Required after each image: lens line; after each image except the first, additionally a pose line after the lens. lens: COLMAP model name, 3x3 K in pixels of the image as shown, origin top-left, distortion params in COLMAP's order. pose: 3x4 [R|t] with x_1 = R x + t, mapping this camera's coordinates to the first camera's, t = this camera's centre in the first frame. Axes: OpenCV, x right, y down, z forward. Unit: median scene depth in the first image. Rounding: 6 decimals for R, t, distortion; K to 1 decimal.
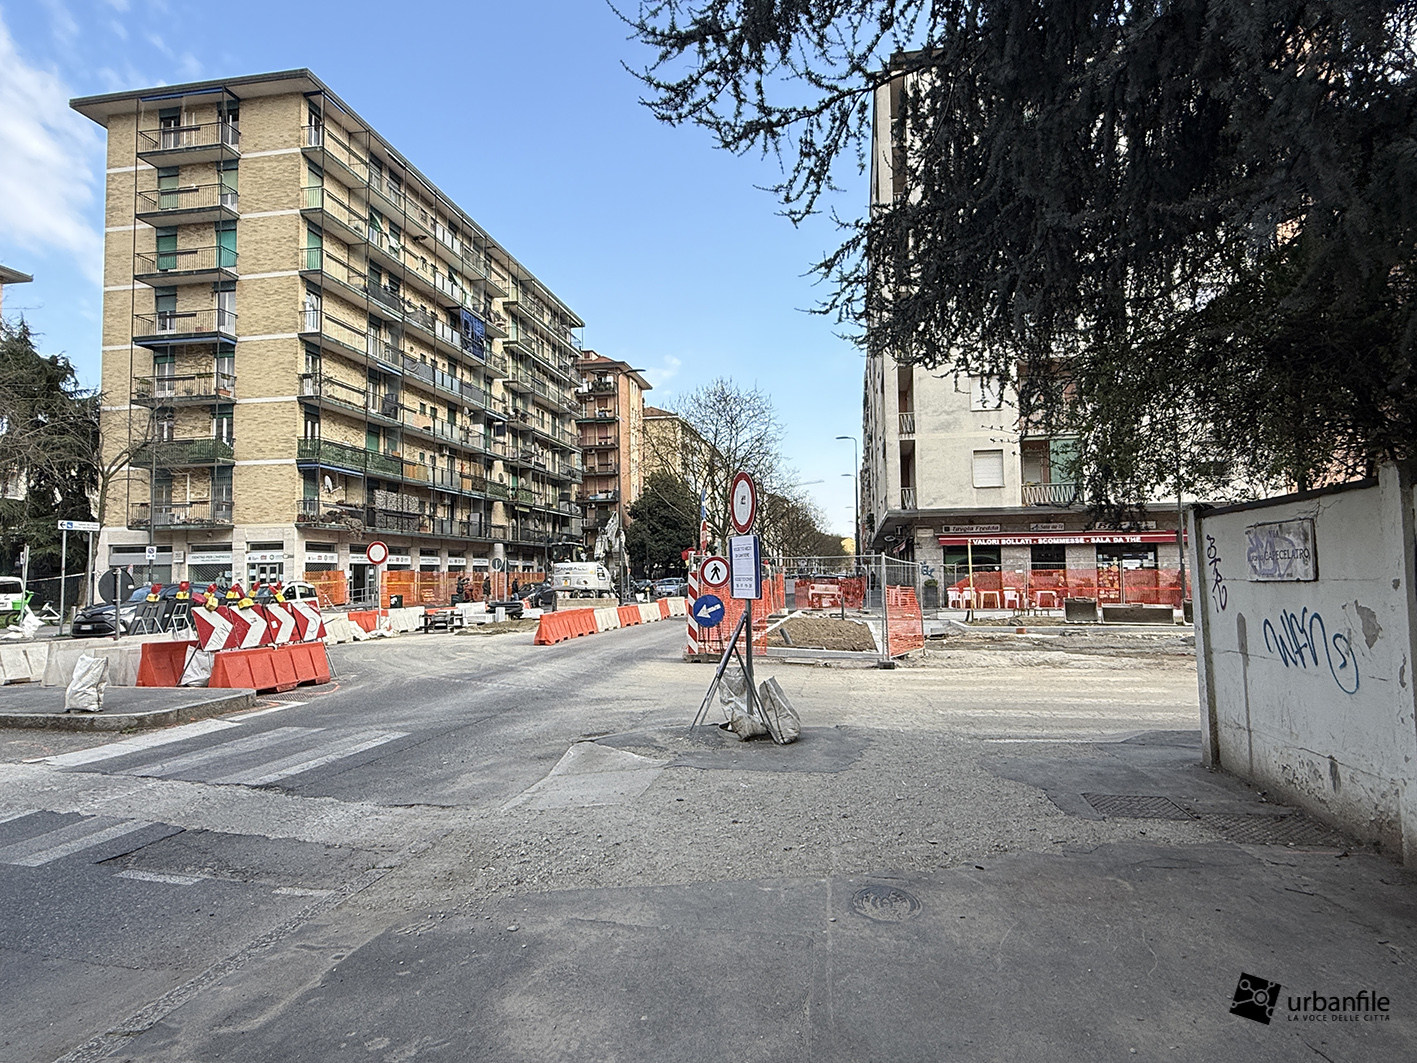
lens RADIAL K [[817.1, 0, 710.0], [0, 817.1, 533.4], [0, 0, 1]] dist [-0.002227, 0.001362]
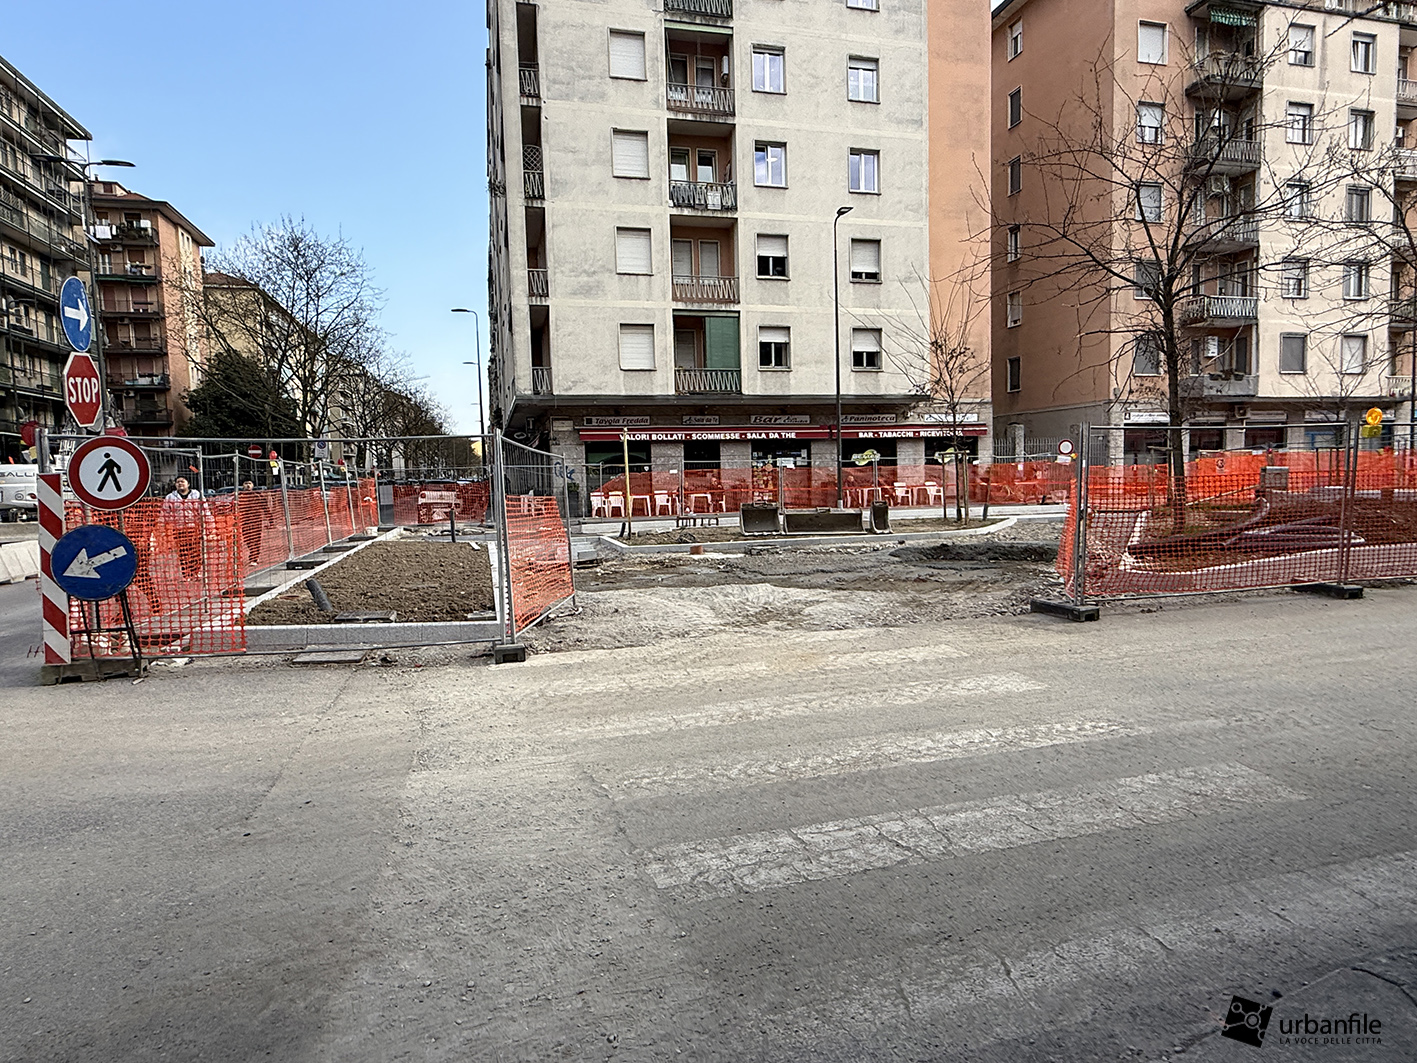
lens RADIAL K [[817.1, 0, 708.2], [0, 817.1, 538.2], [0, 0, 1]] dist [-0.002227, 0.001362]
pose [[0.905211, -0.044478, 0.422628, 0.047869], [-0.007604, 0.992653, 0.120755, 0.011757], [-0.424894, -0.112522, 0.898222, 0.204305]]
